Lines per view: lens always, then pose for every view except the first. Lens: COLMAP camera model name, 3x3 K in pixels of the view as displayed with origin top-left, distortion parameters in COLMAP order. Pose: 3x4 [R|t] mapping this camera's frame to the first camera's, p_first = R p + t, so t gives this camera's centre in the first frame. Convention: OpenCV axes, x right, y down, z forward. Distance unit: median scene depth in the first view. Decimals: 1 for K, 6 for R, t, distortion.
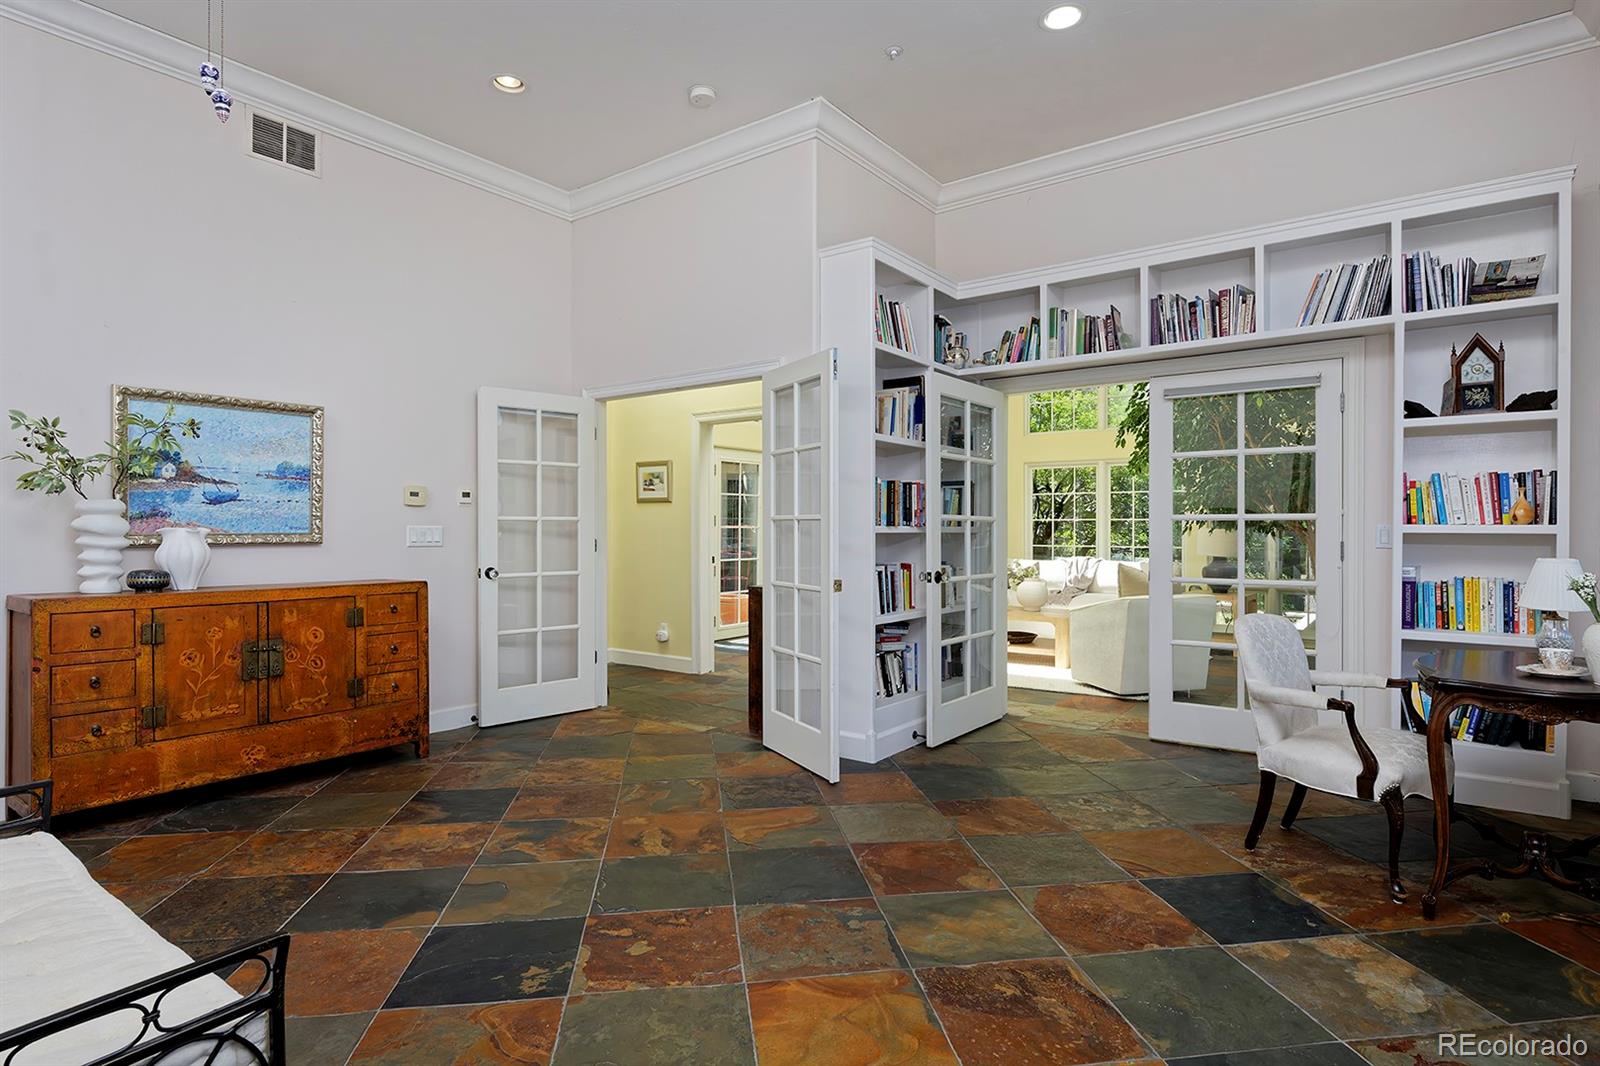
lens RADIAL K [[830.9, 0, 799.8], [0, 830.9, 528.0], [0, 0, 1]] dist [-0.001370, 0.000164]
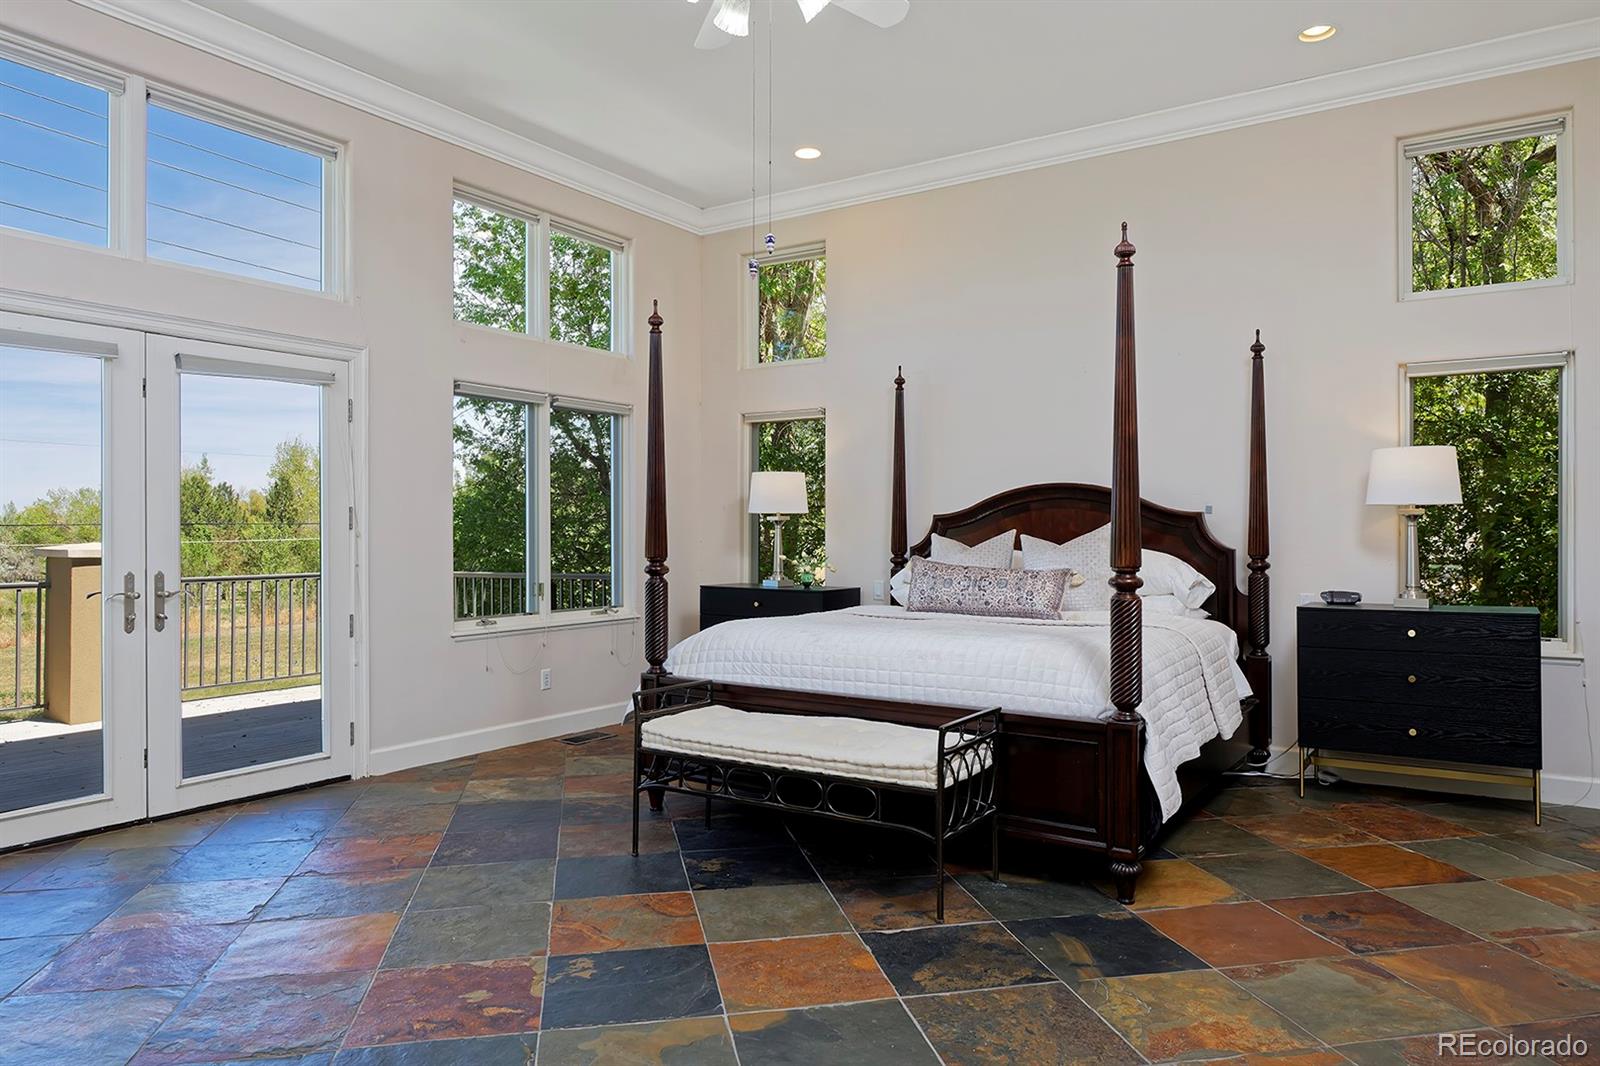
lens RADIAL K [[1070.0, 0, 800.0], [0, 1070.0, 533.0], [0, 0, 1]] dist [-0.003350, -0.000377]
pose [[-0.998638, -0.001093, -0.052167, -0.312358], [-0.001101, 0.999999, 0.000124, -0.001830], [0.052167, 0.000181, -0.998638, 1.408674]]
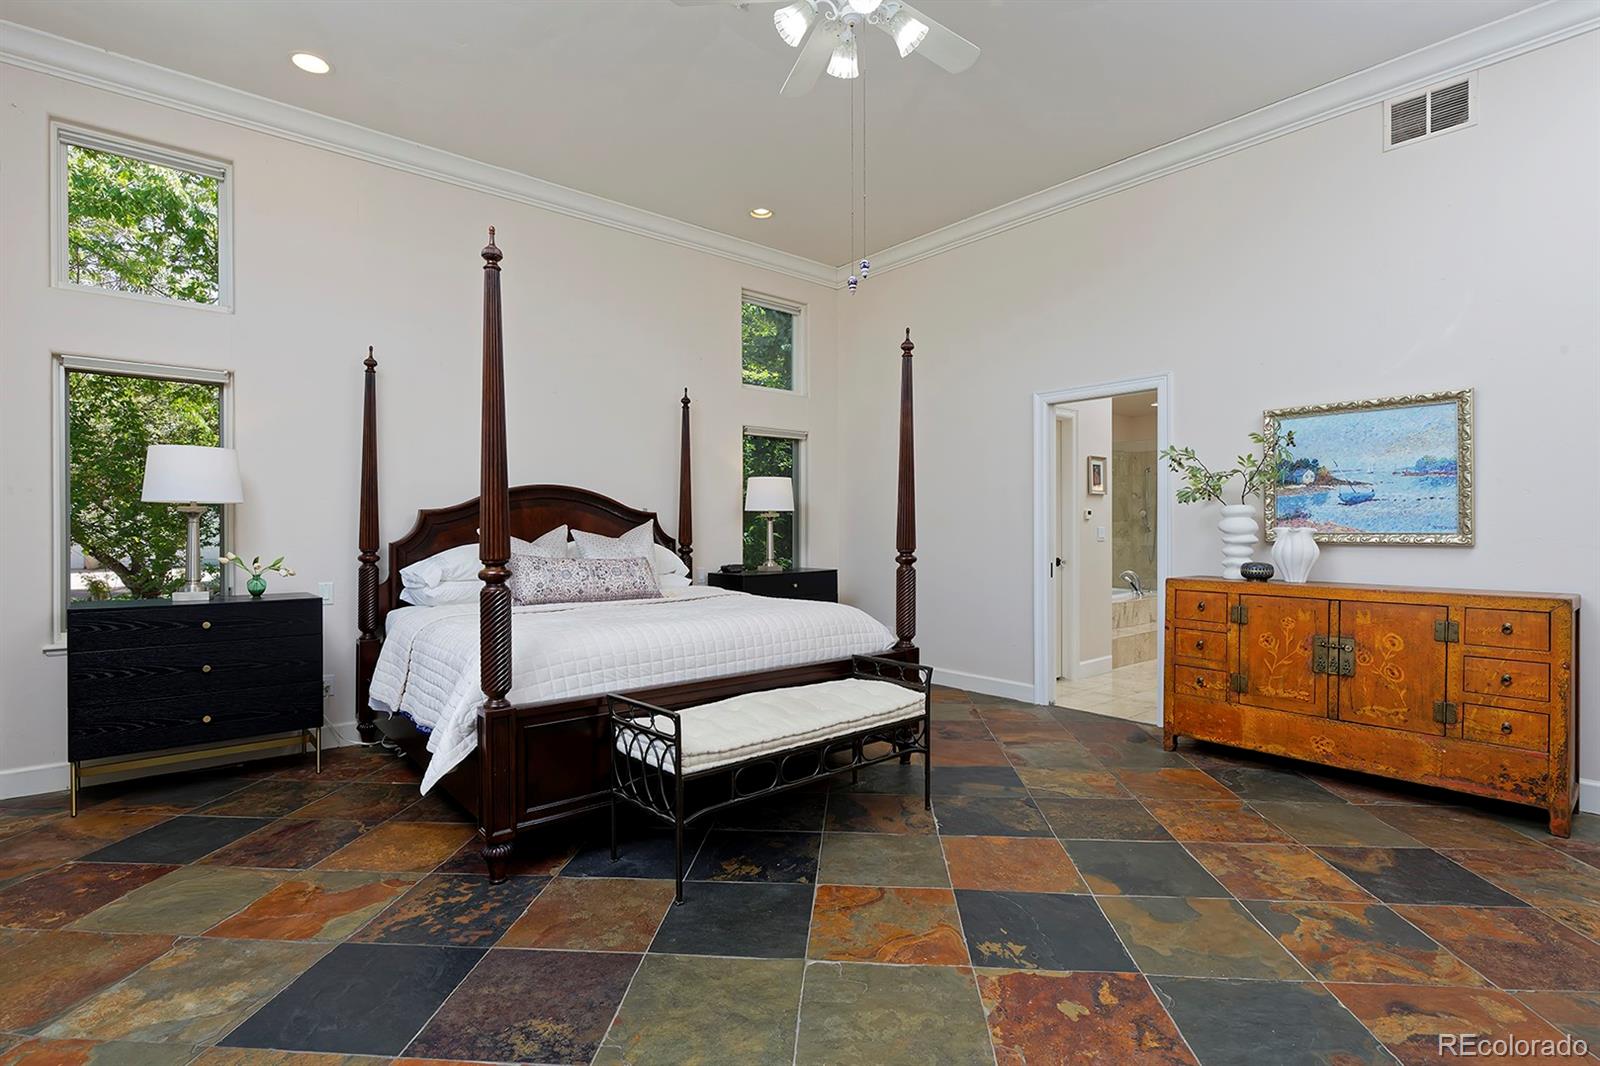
lens RADIAL K [[776.1, 0, 820.8], [0, 776.1, 533.1], [0, 0, 1]] dist [-0.001414, -0.000438]
pose [[-0.203498, 0.006058, -0.979057, 0.422177], [0.002160, 0.999981, 0.005738, -0.000087], [0.979073, -0.000947, -0.203508, 0.583468]]
